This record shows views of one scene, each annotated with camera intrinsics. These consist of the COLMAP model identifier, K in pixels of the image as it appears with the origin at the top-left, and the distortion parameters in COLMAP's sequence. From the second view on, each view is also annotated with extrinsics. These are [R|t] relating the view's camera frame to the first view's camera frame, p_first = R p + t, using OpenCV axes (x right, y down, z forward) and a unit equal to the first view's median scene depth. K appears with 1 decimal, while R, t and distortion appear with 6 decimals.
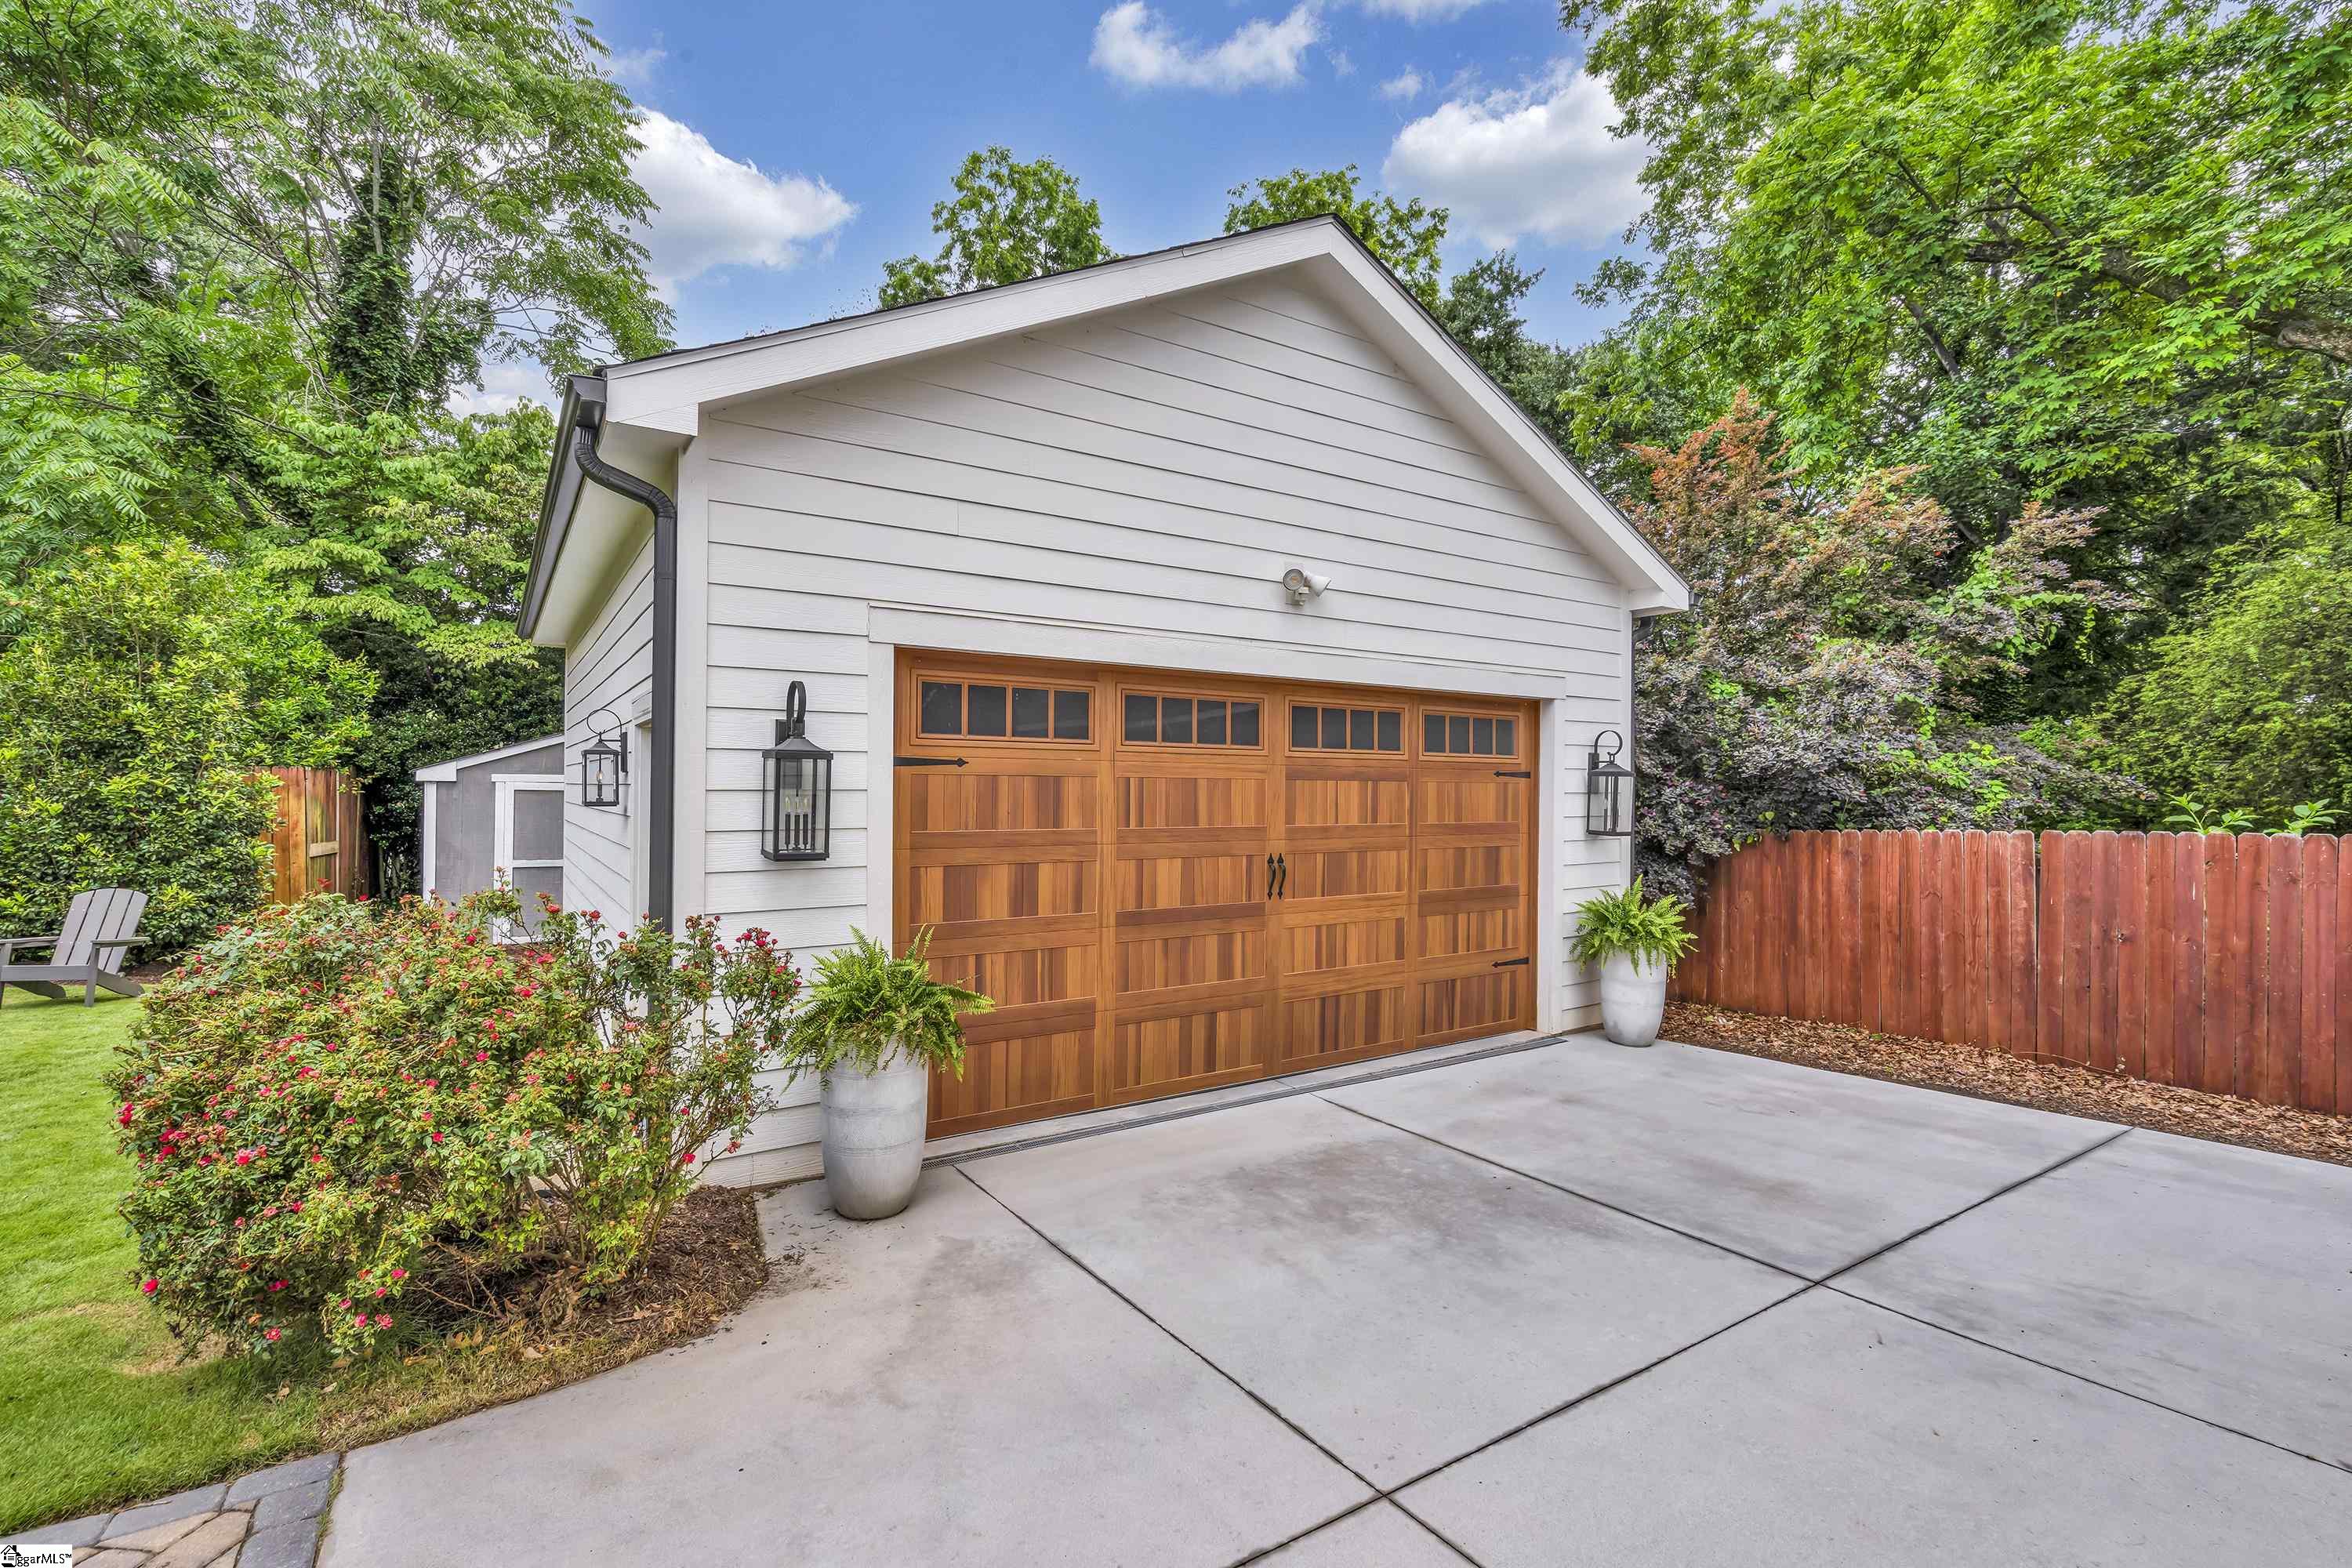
lens RADIAL K [[1062.9, 0, 1176.0], [0, 1062.9, 784.0], [0, 0, 1]] dist [0.003620, 0.000562]
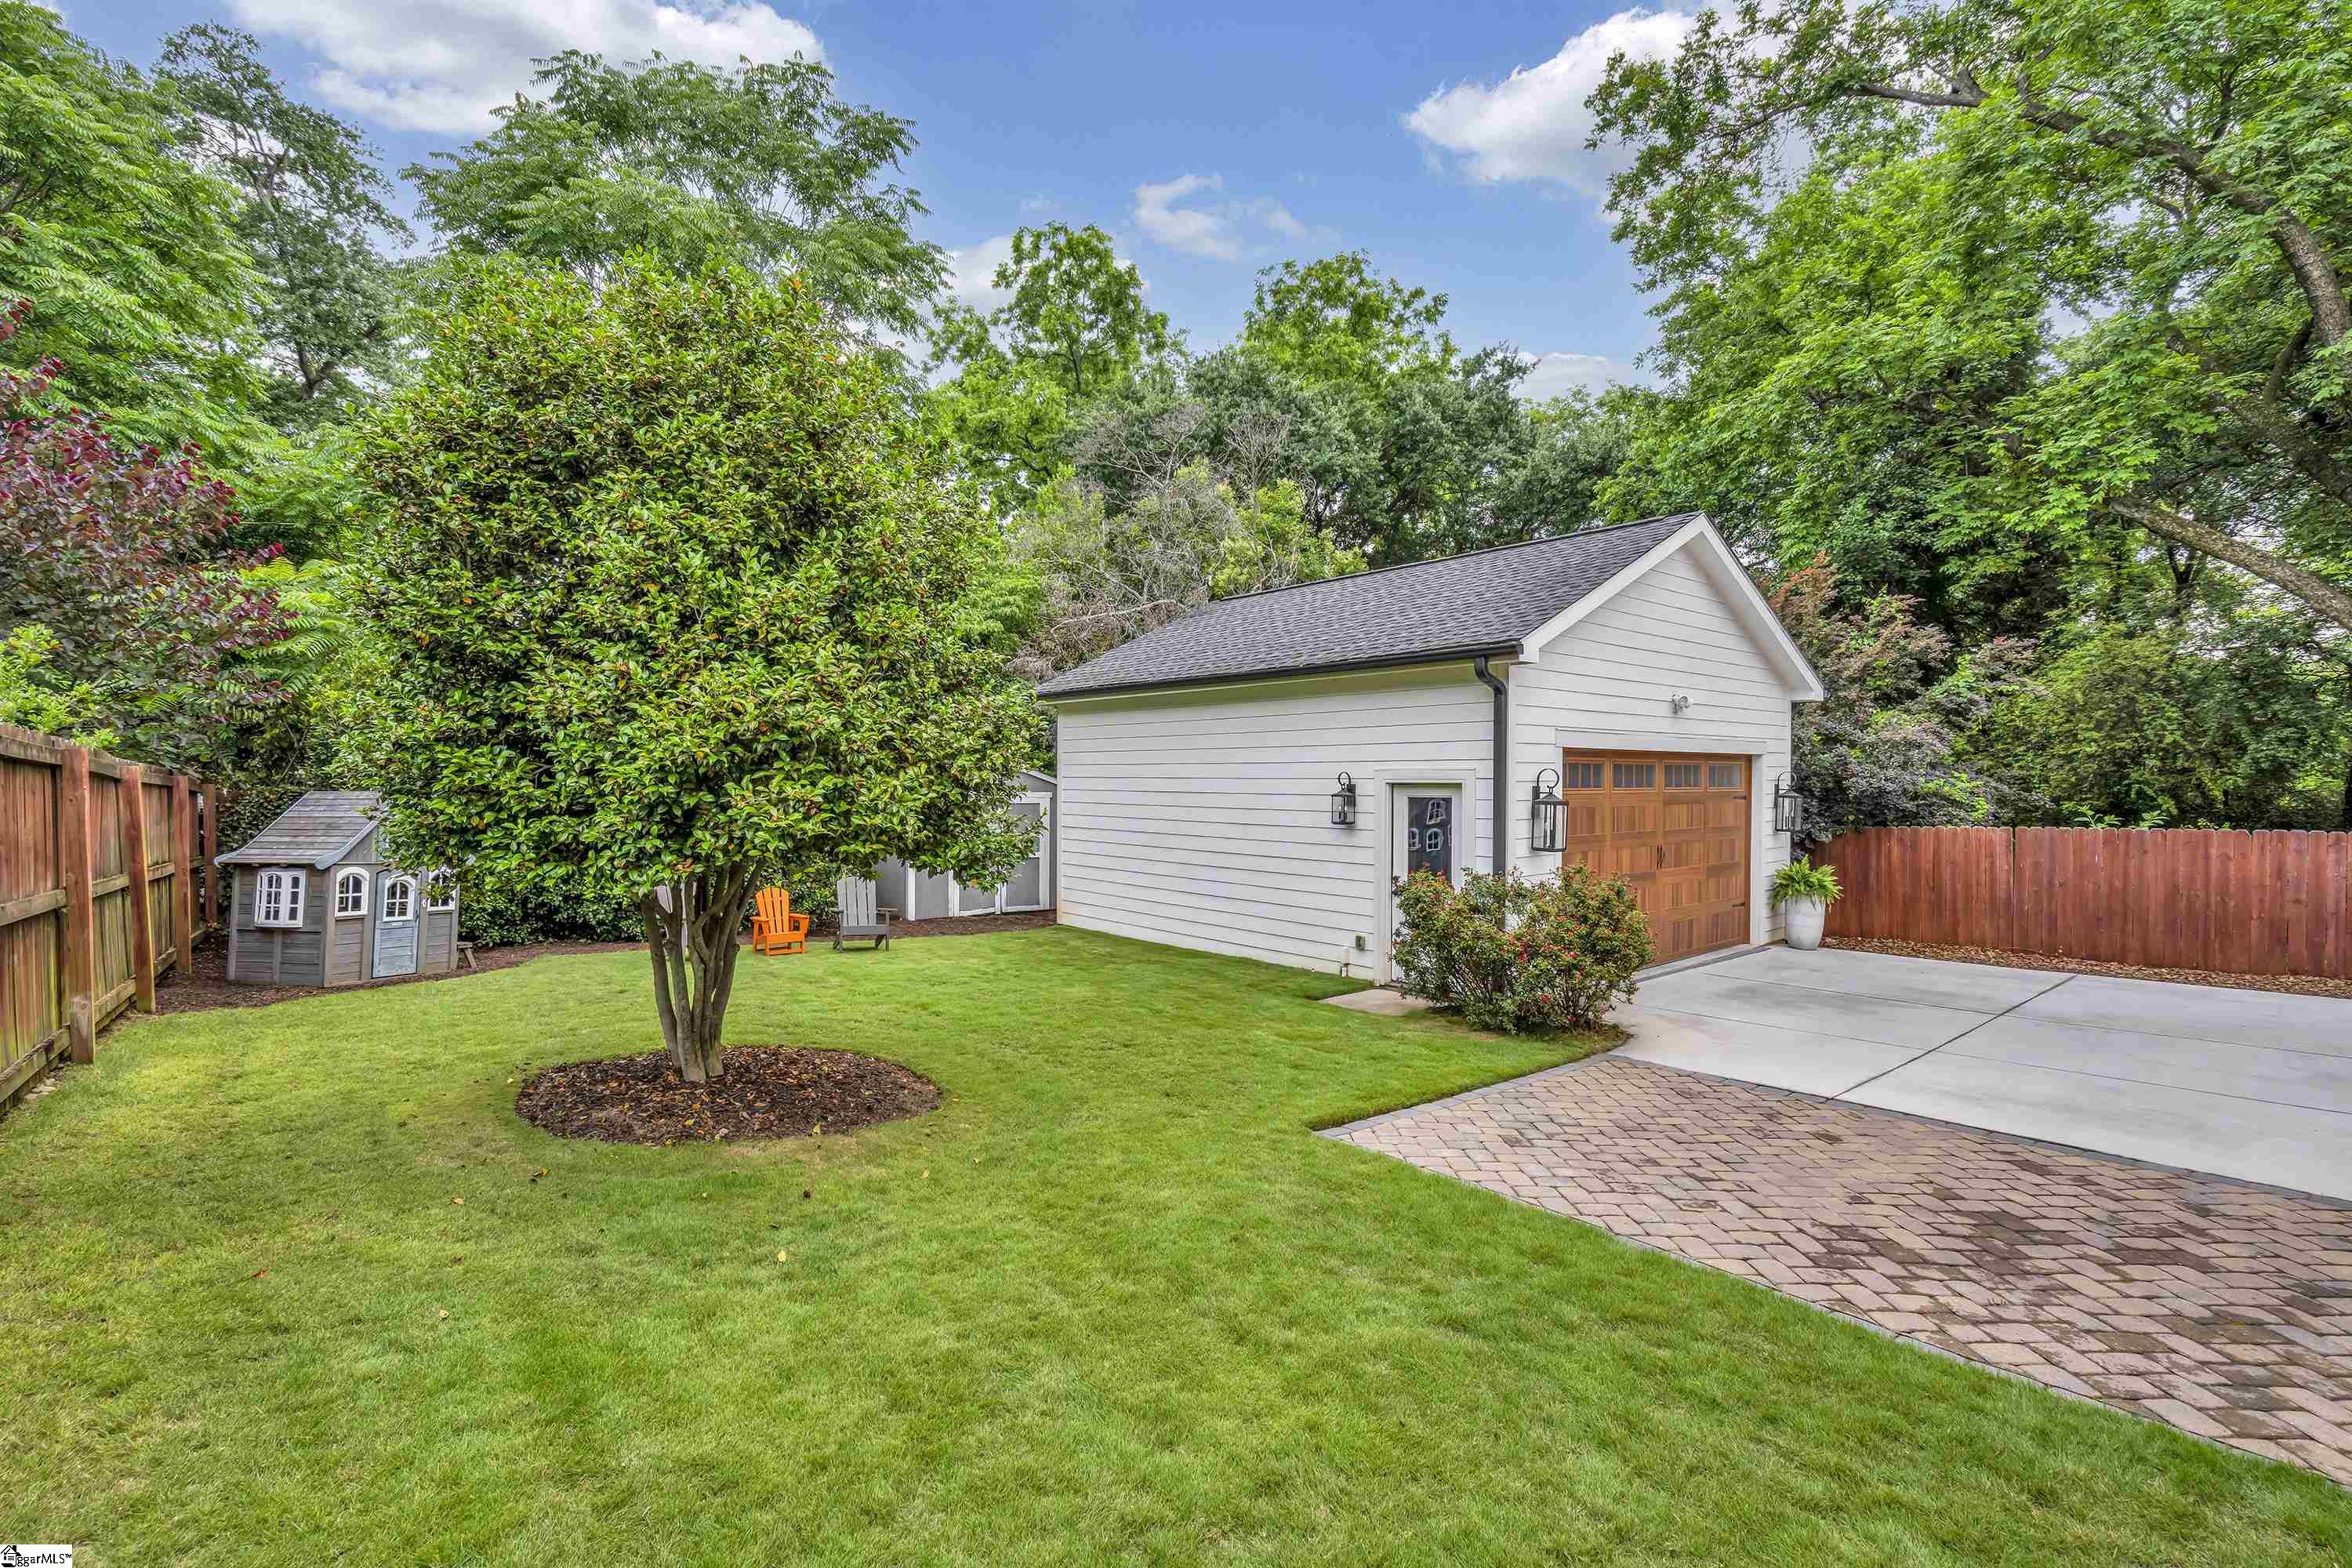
lens RADIAL K [[1062.1, 0, 1176.0], [0, 1062.1, 784.0], [0, 0, 1]] dist [-0.000743, 0.000047]
pose [[0.993714, -0.006440, 0.111759, -0.759293], [0.005227, 0.999924, 0.011146, -0.053109], [-0.111822, -0.010492, 0.993673, -0.598908]]
